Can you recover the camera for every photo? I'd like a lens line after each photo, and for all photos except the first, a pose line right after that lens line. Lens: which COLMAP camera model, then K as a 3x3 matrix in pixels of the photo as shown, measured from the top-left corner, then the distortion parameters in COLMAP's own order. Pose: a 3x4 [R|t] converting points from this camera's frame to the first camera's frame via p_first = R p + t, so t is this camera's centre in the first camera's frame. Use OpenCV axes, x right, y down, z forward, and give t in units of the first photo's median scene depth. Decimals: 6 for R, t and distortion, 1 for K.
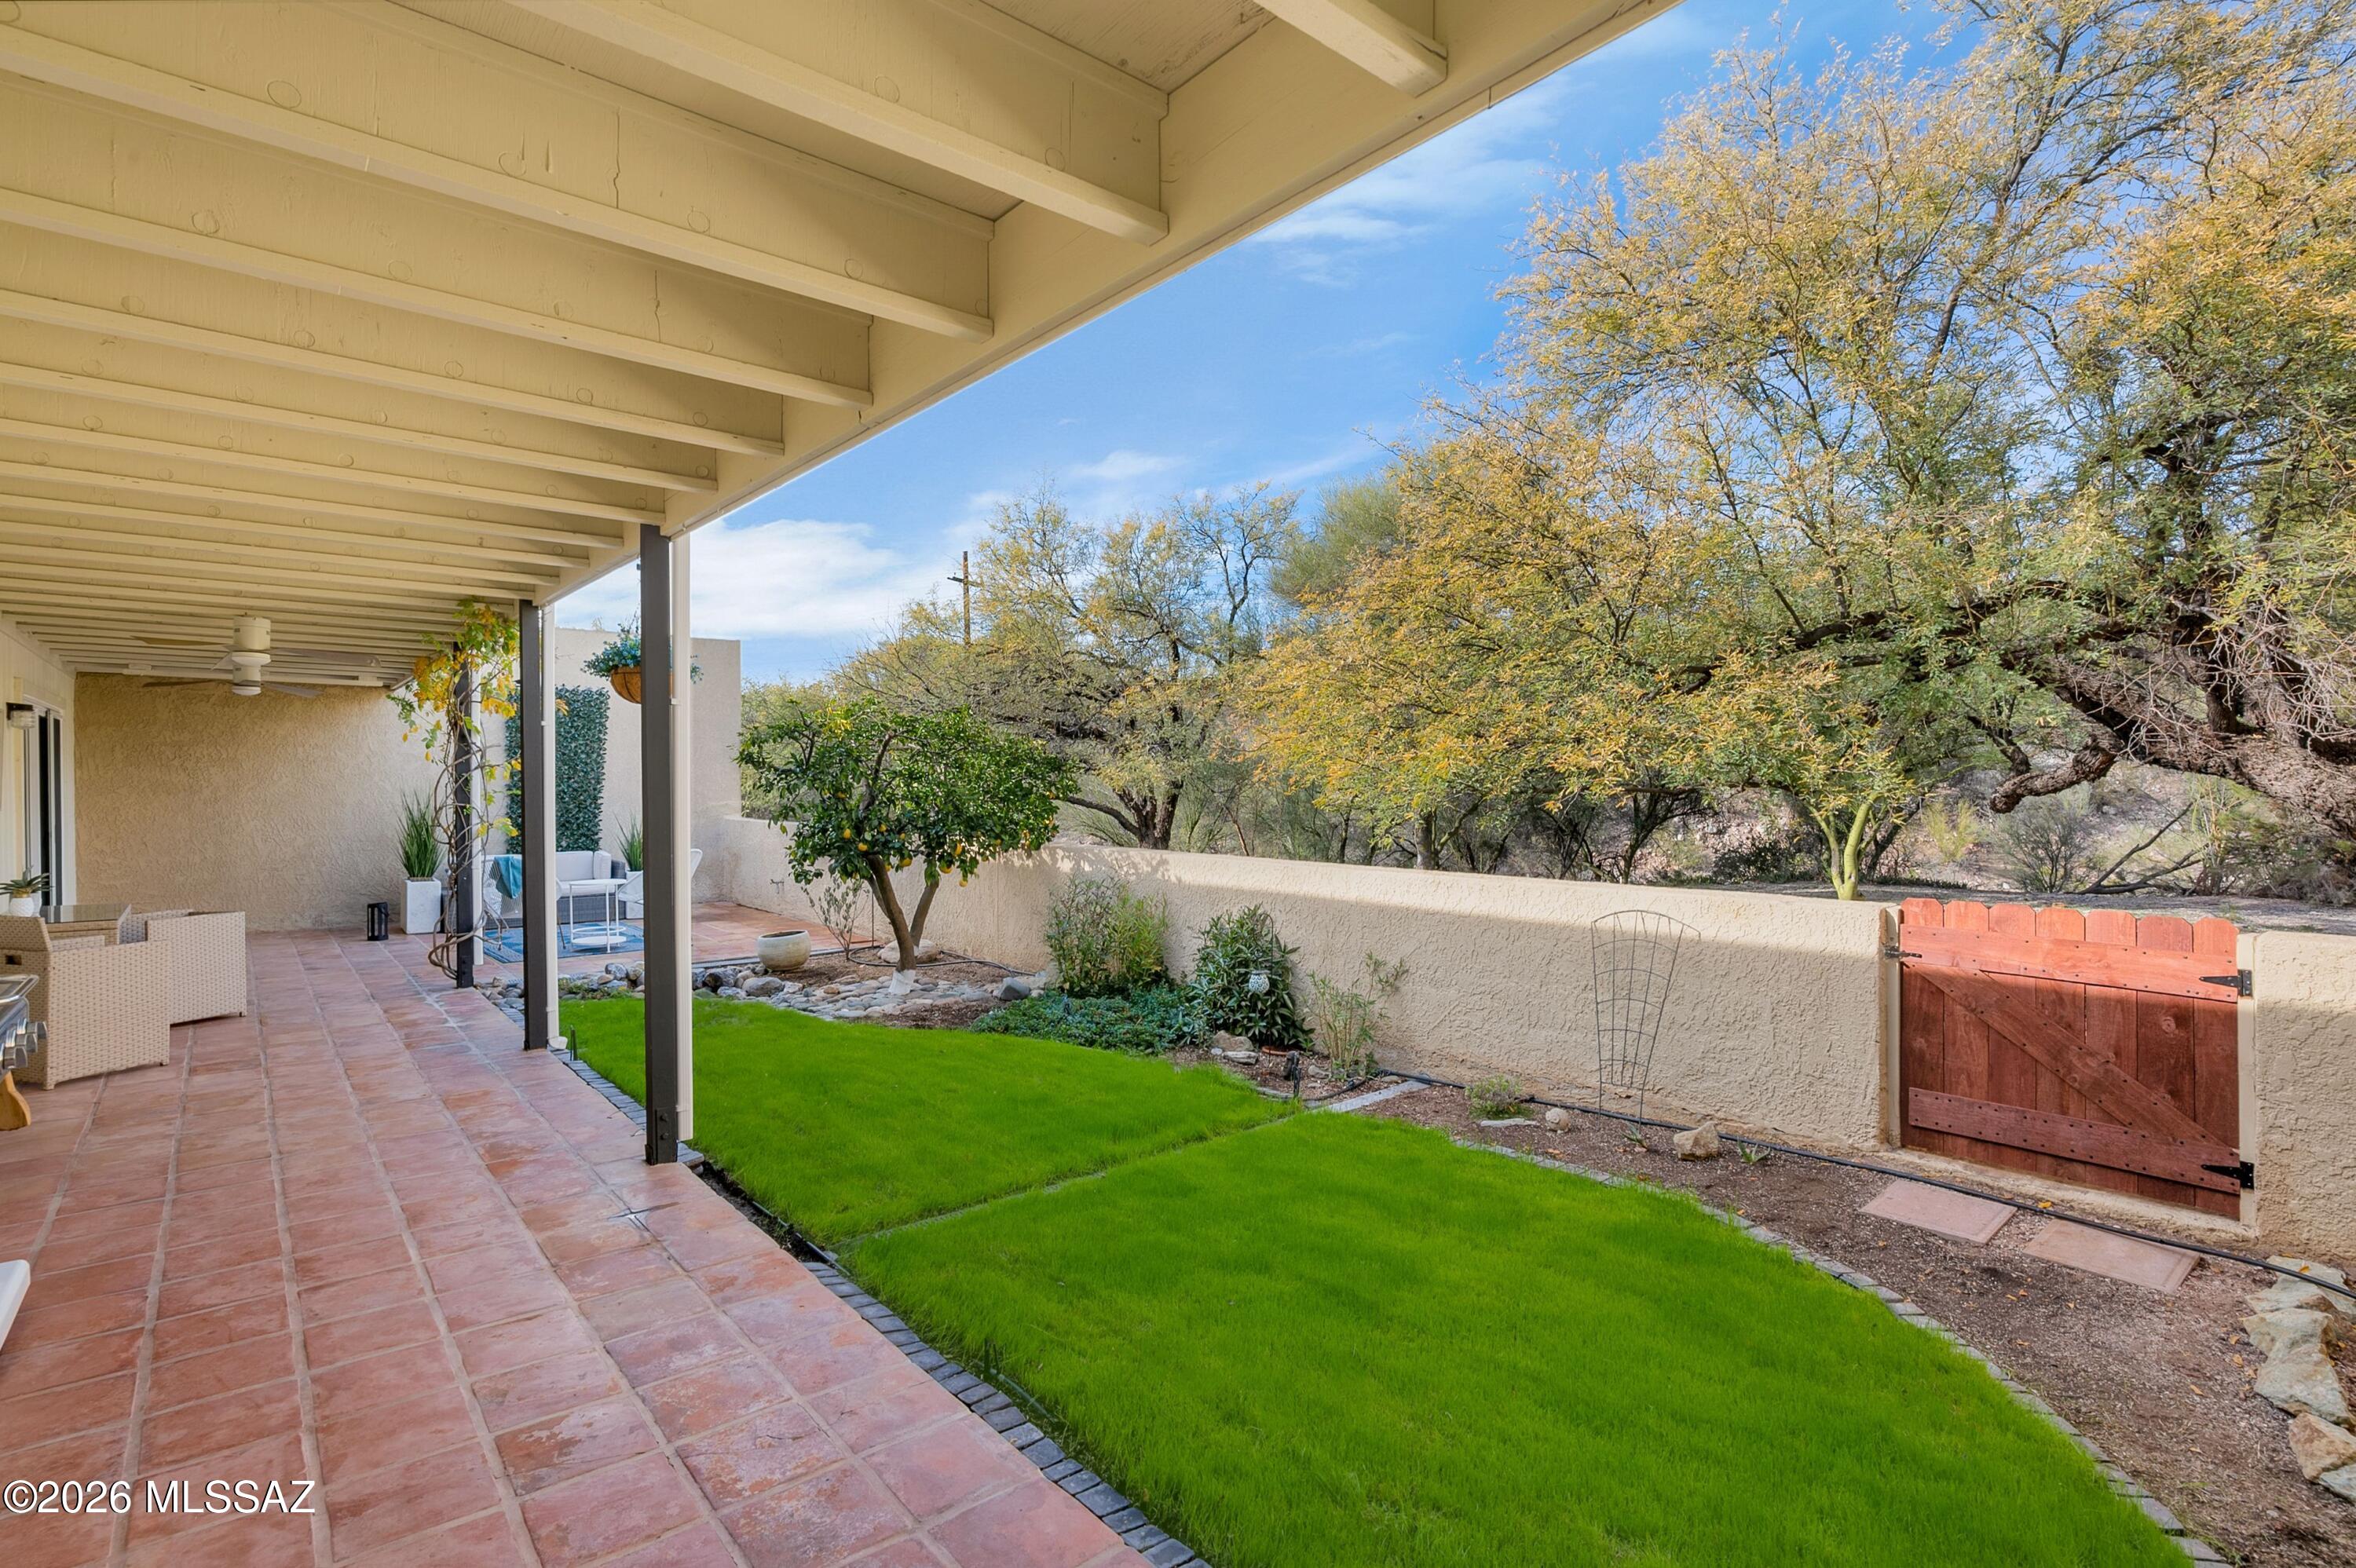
lens RADIAL K [[1113.2, 0, 1172.2], [0, 1113.2, 787.8], [0, 0, 1]] dist [0.001276, 0.000332]
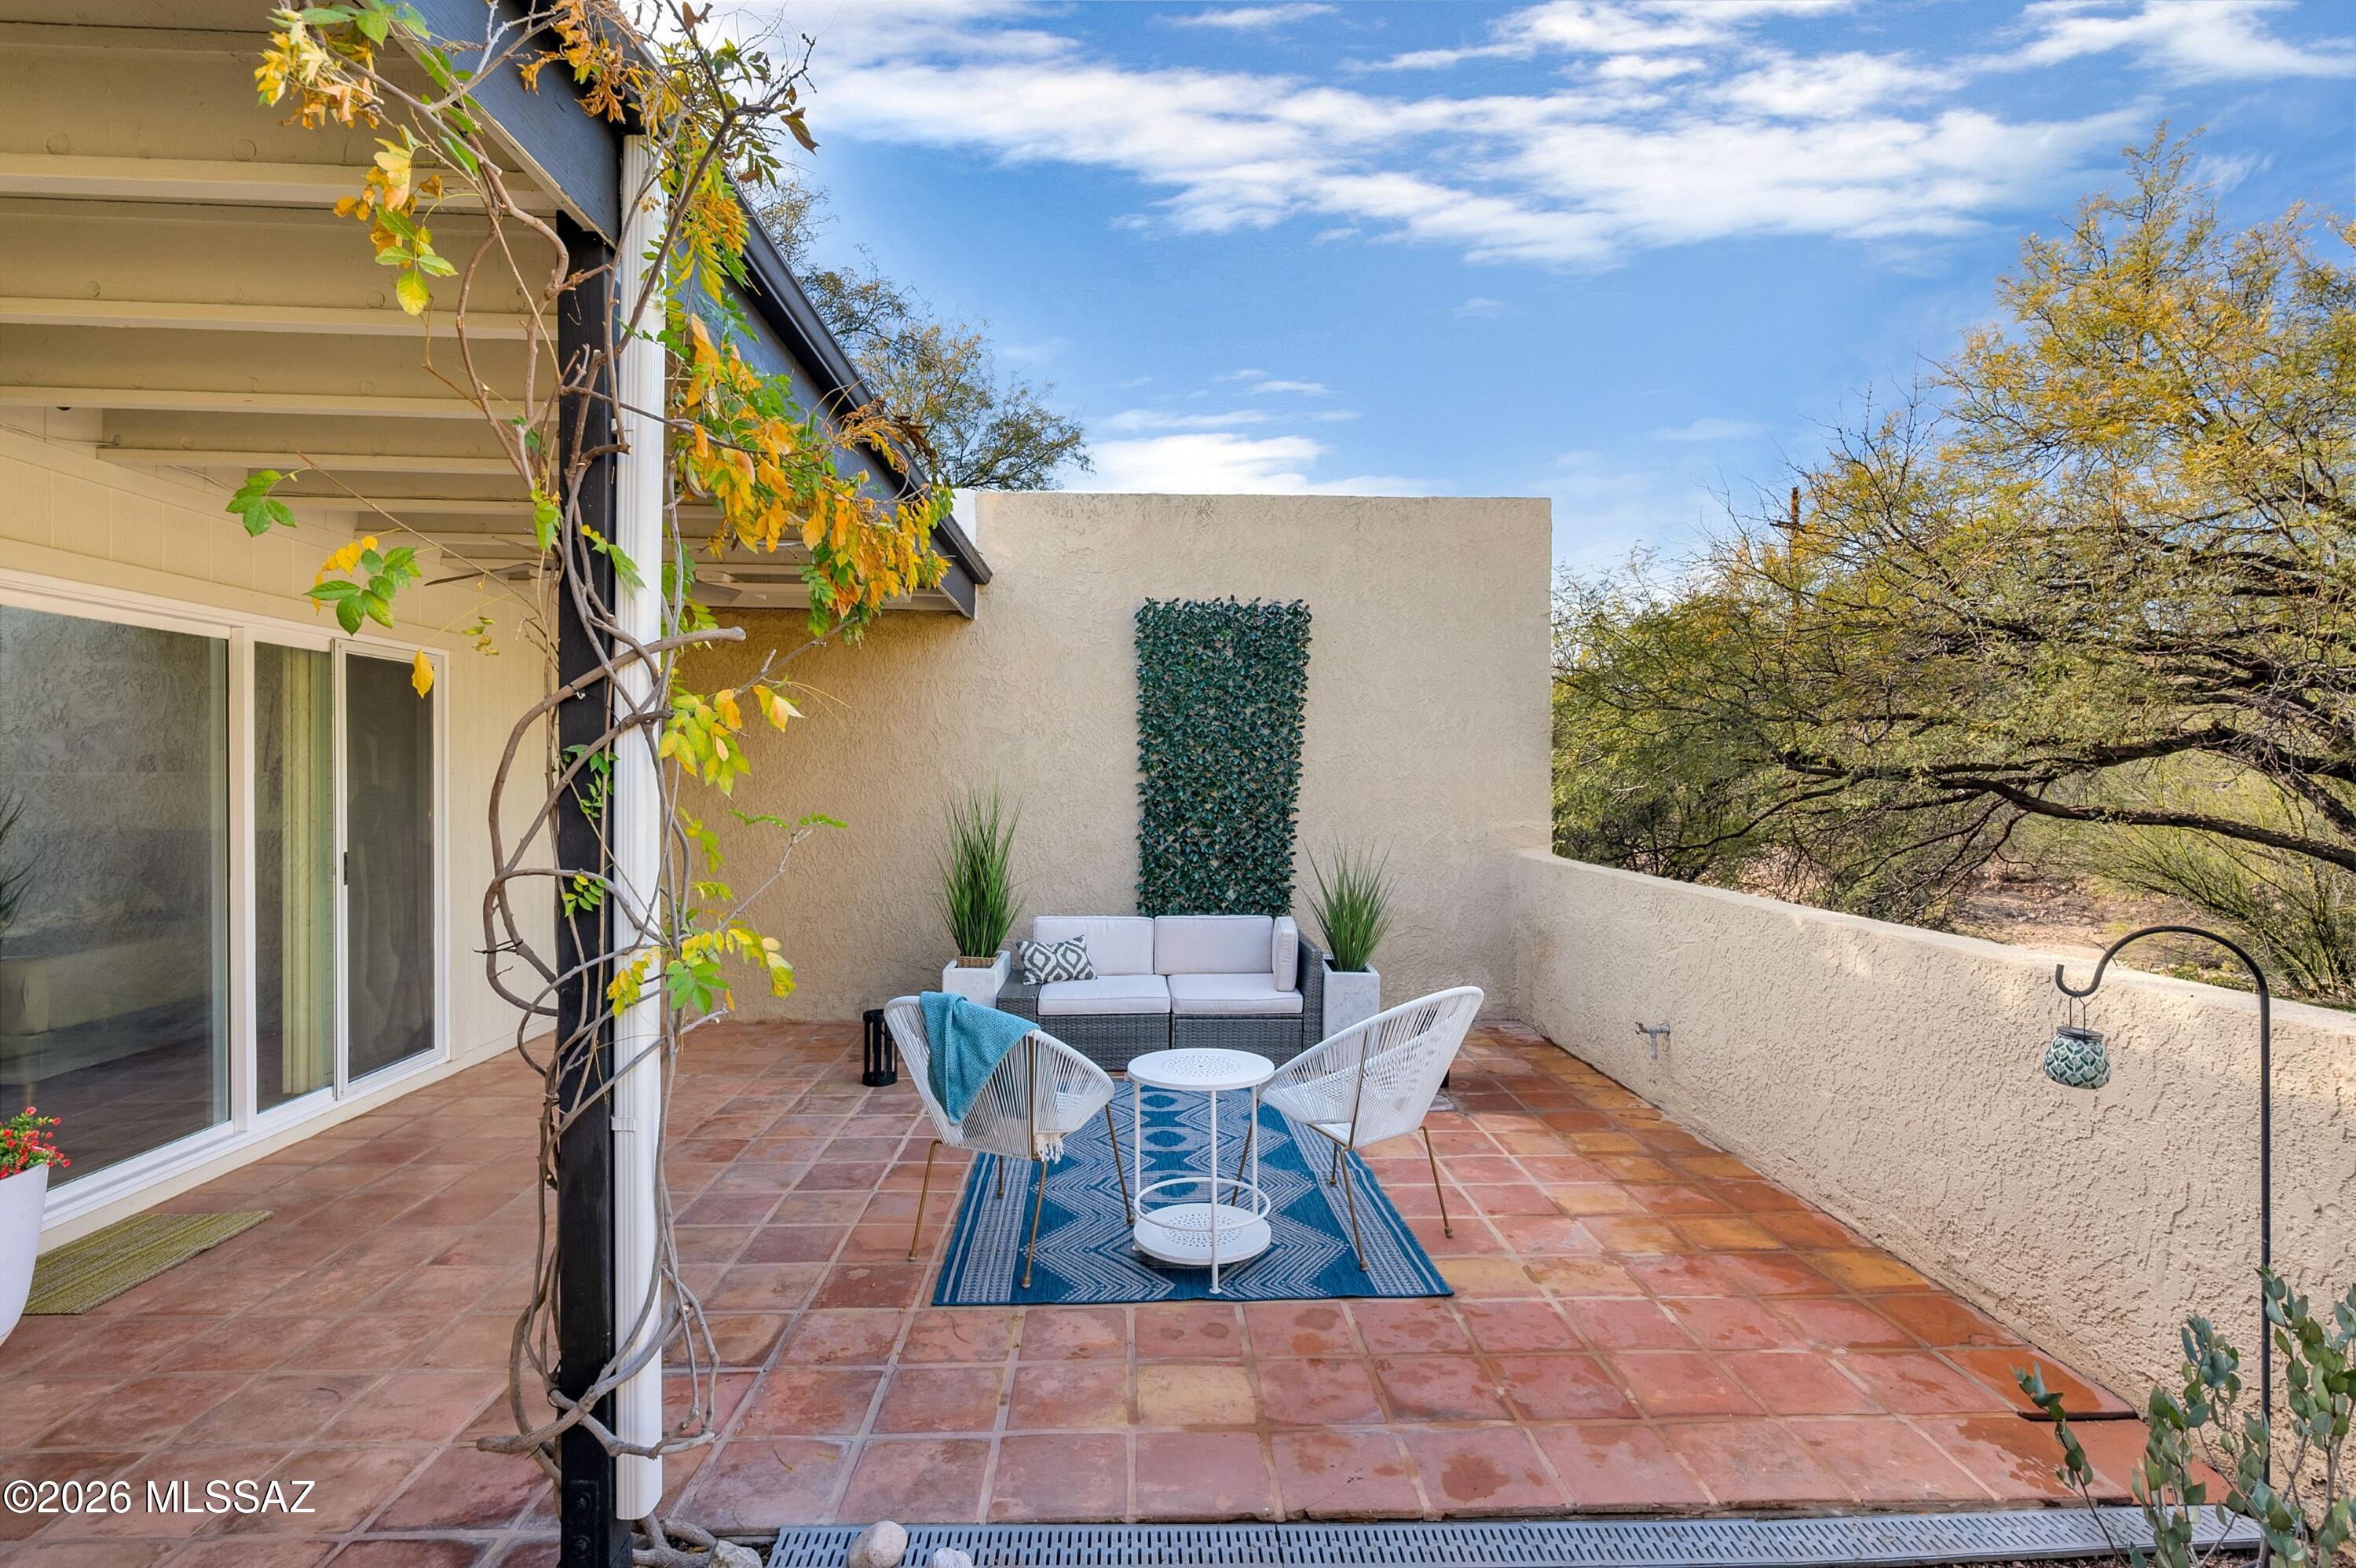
lens RADIAL K [[1113.2, 0, 1172.2], [0, 1113.2, 787.8], [0, 0, 1]] dist [0.001276, 0.000332]
pose [[0.792315, 0.012090, -0.609992, -0.224213], [-0.012733, 0.999914, 0.003280, -0.002595], [0.609979, 0.005169, 0.792401, 0.516466]]
